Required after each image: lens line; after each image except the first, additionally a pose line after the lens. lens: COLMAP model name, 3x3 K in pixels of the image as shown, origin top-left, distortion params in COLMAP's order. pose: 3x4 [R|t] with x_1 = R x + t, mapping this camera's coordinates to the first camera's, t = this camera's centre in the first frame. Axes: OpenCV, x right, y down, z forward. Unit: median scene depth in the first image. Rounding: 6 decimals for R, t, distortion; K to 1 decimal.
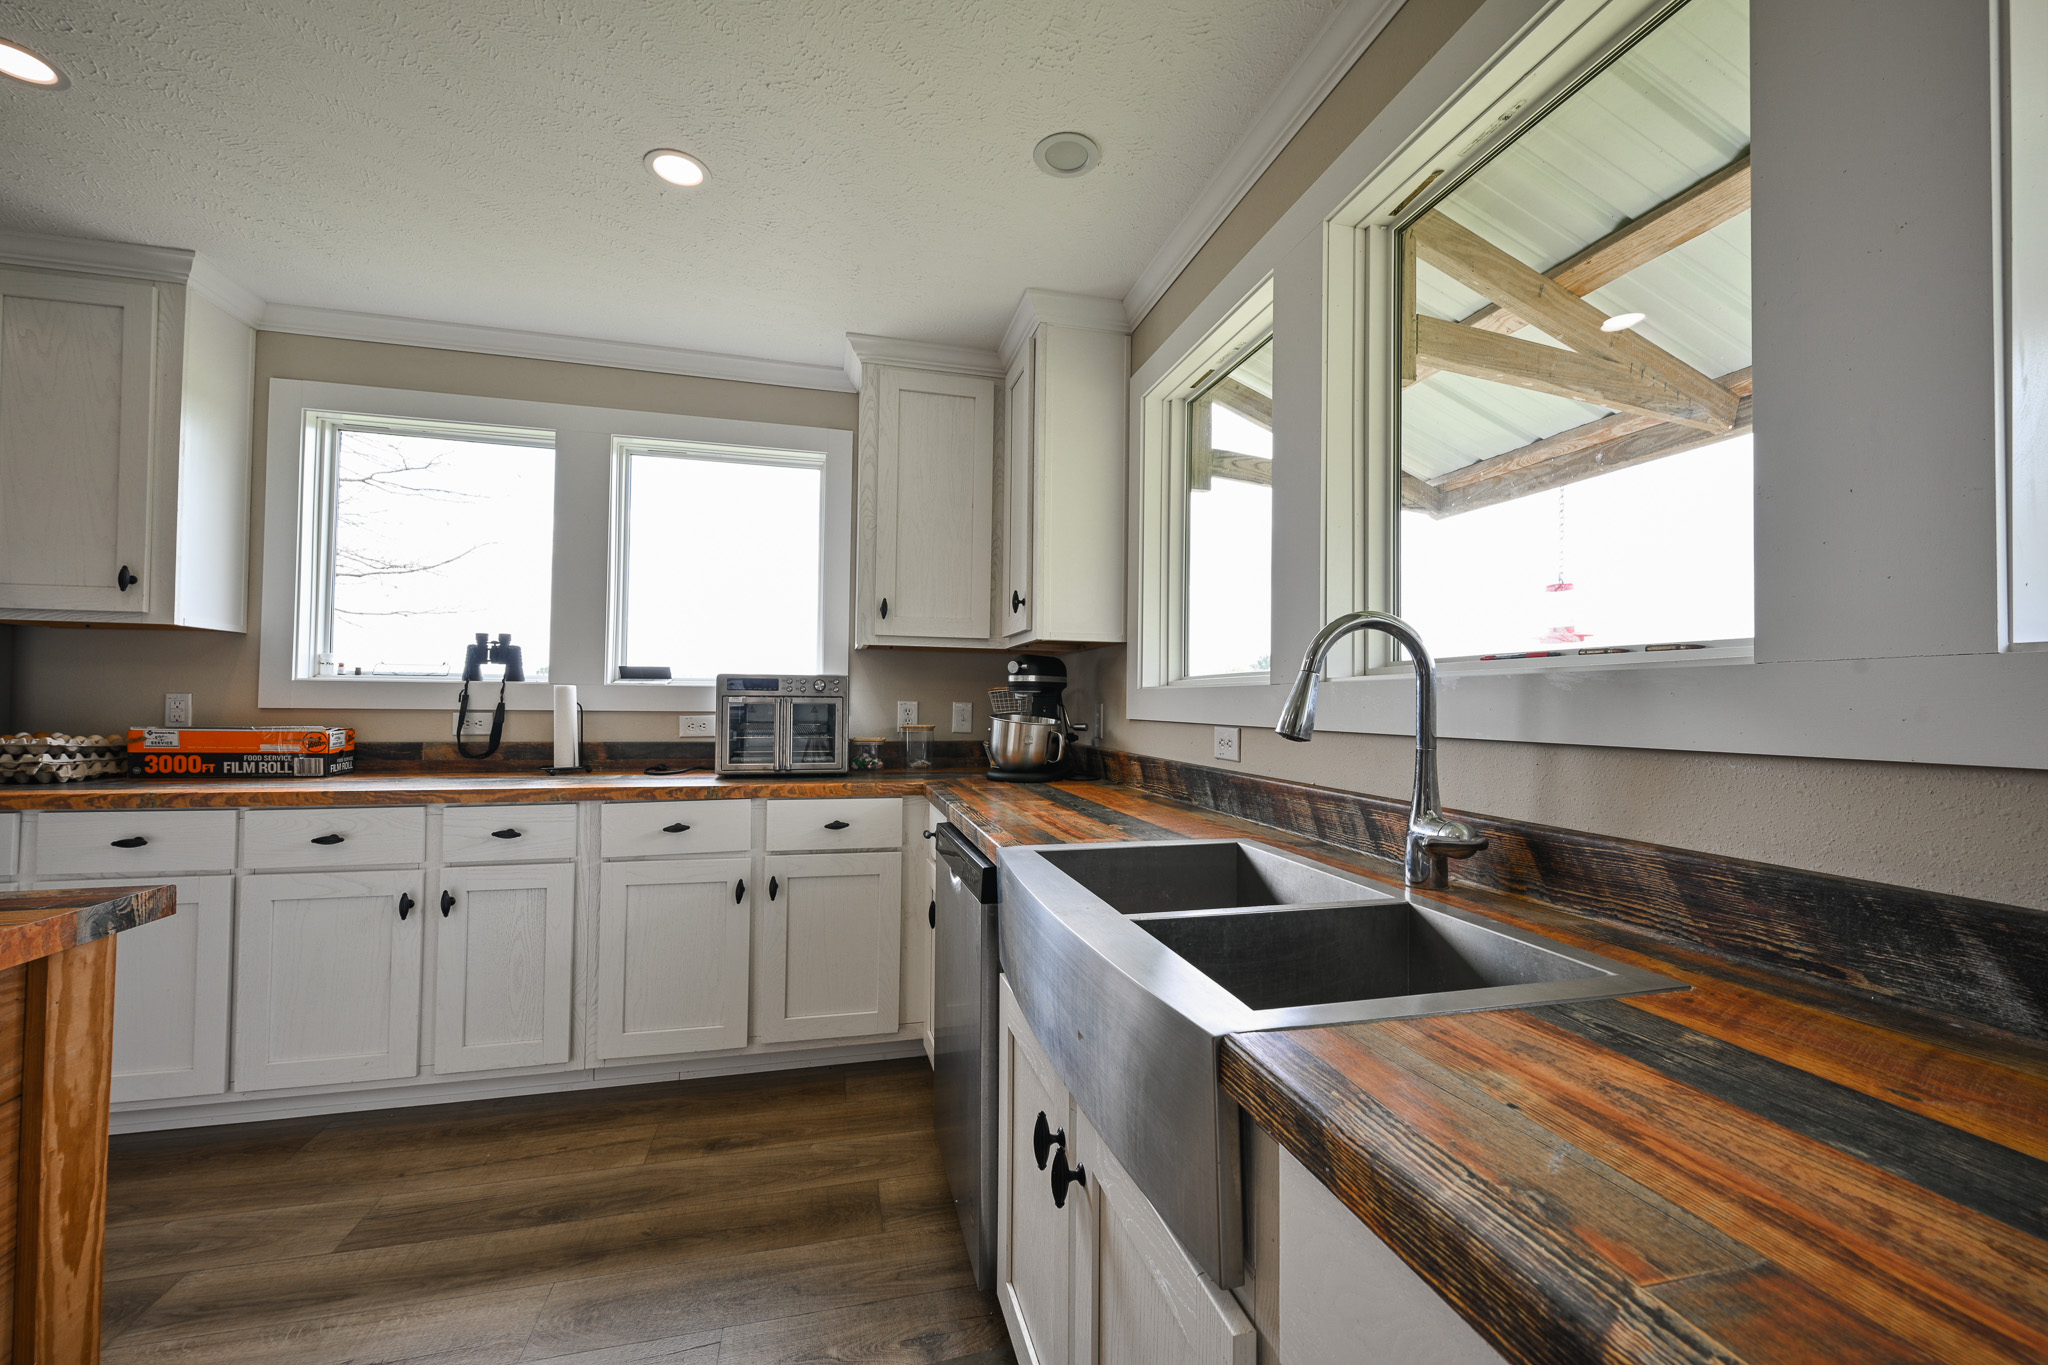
lens RADIAL K [[802.5, 0, 1030.8], [0, 802.5, 690.2], [0, 0, 1]] dist [-0.000654, 0.000292]
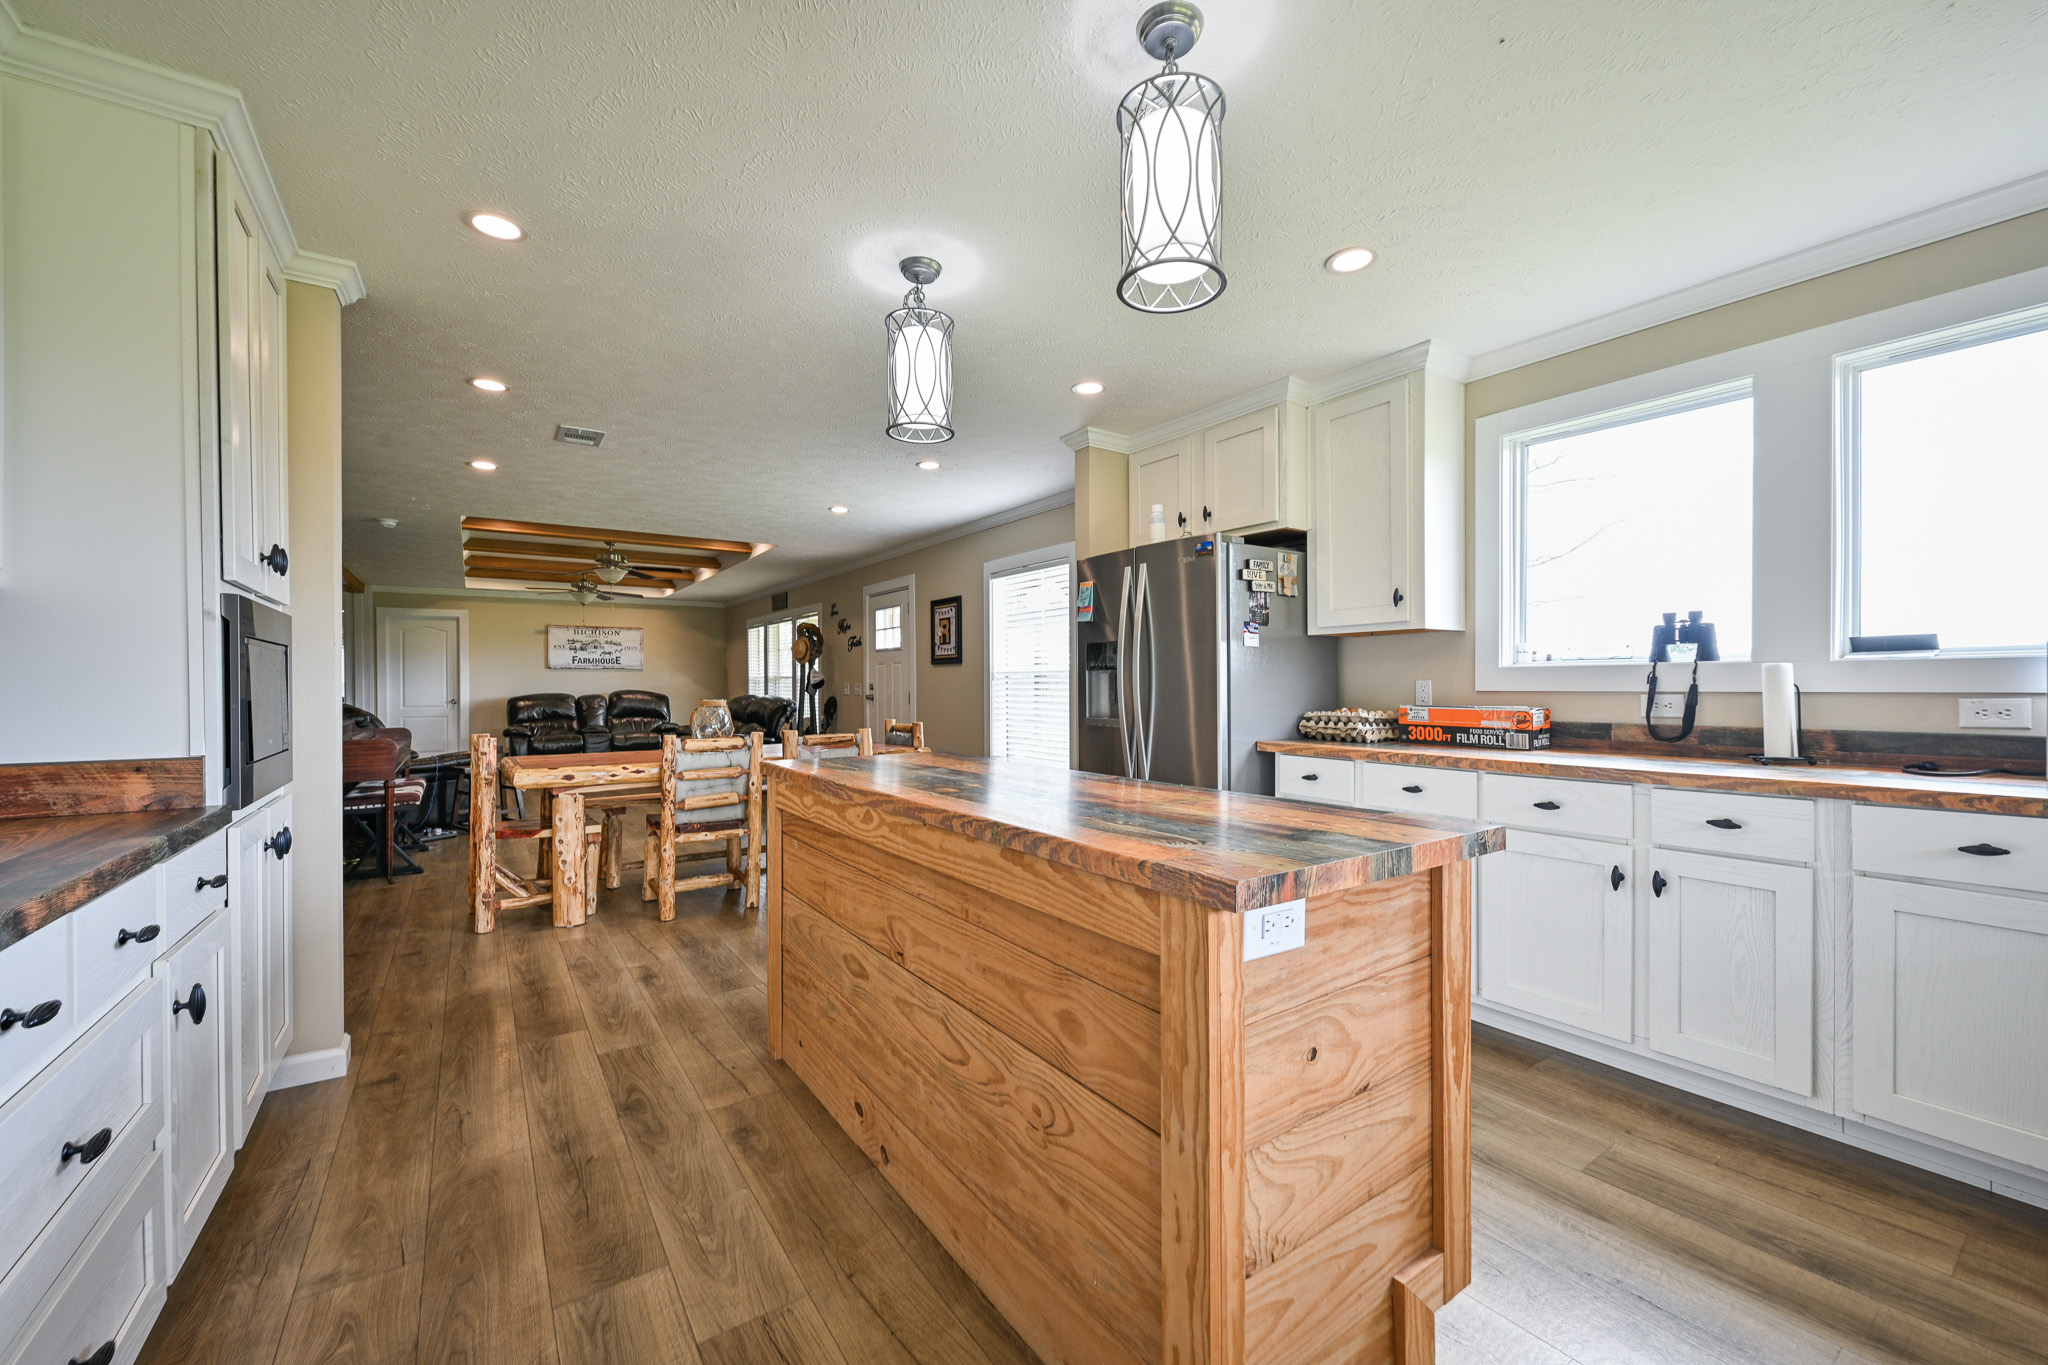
lens RADIAL K [[802.5, 0, 1029.9], [0, 802.5, 688.7], [0, 0, 1]] dist [-0.000654, 0.000292]
pose [[0.356146, -0.007687, -0.934399, -0.069118], [0.026557, 0.999646, 0.001899, -0.002039], [0.934053, -0.025491, 0.356224, -0.092144]]
